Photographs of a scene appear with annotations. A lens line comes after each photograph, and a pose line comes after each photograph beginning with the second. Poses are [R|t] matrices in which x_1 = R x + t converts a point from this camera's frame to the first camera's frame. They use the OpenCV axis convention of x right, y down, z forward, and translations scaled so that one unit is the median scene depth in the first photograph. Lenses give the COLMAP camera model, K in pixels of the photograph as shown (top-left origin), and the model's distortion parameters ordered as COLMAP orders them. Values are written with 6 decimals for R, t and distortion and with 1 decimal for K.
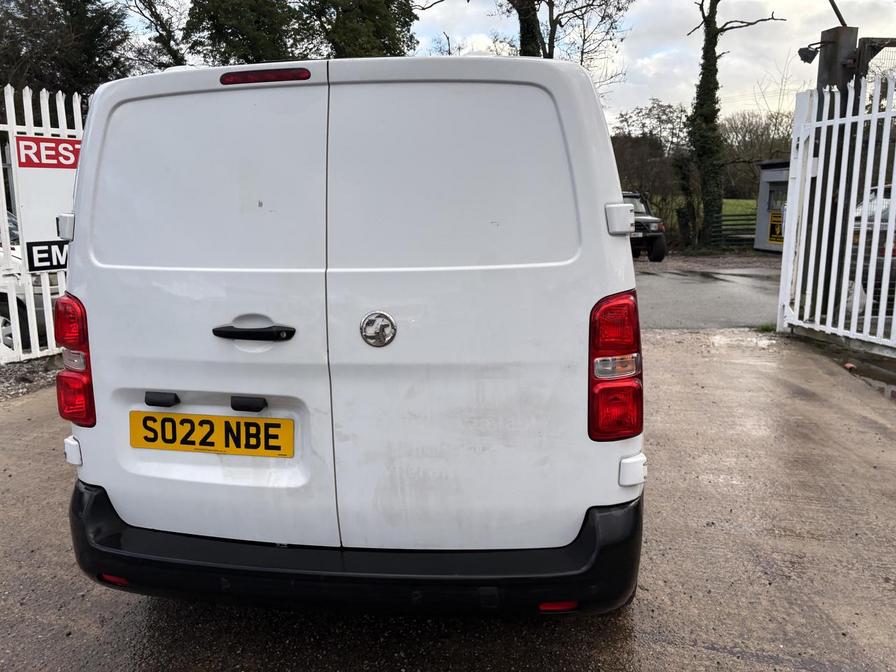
lens RADIAL K [[681.8, 0, 458.6], [0, 681.8, 318.0], [0, 0, 1]] dist [0.077539, -0.083040]
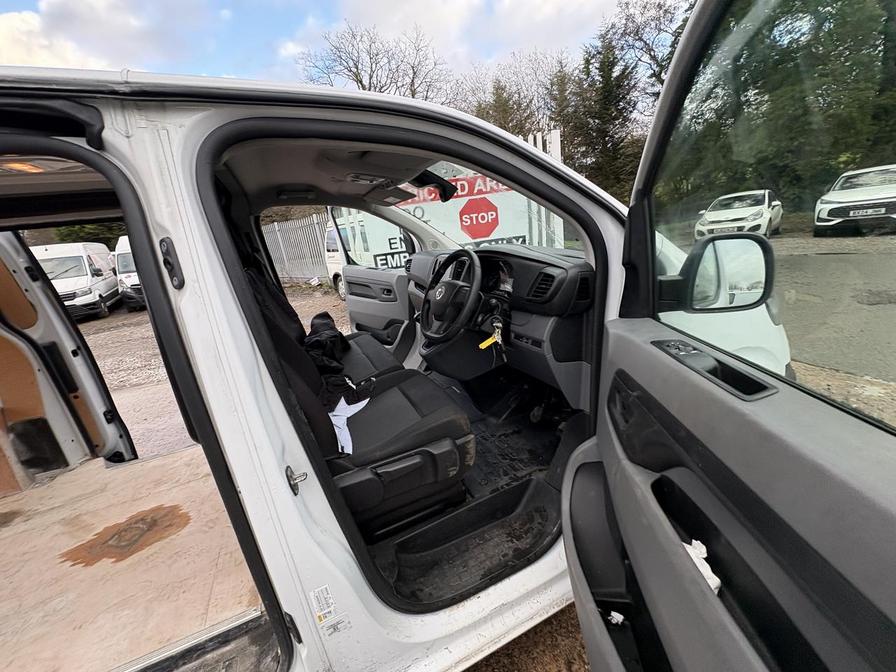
lens RADIAL K [[358.0, 0, 447.1], [0, 358.0, 336.1], [0, 0, 1]] dist [-0.000303, 0.000531]
pose [[0.531136, 0.205635, -0.821954, 0.072585], [-0.020162, 0.972895, 0.230369, -0.034967], [0.847047, -0.105785, 0.520885, 0.193350]]
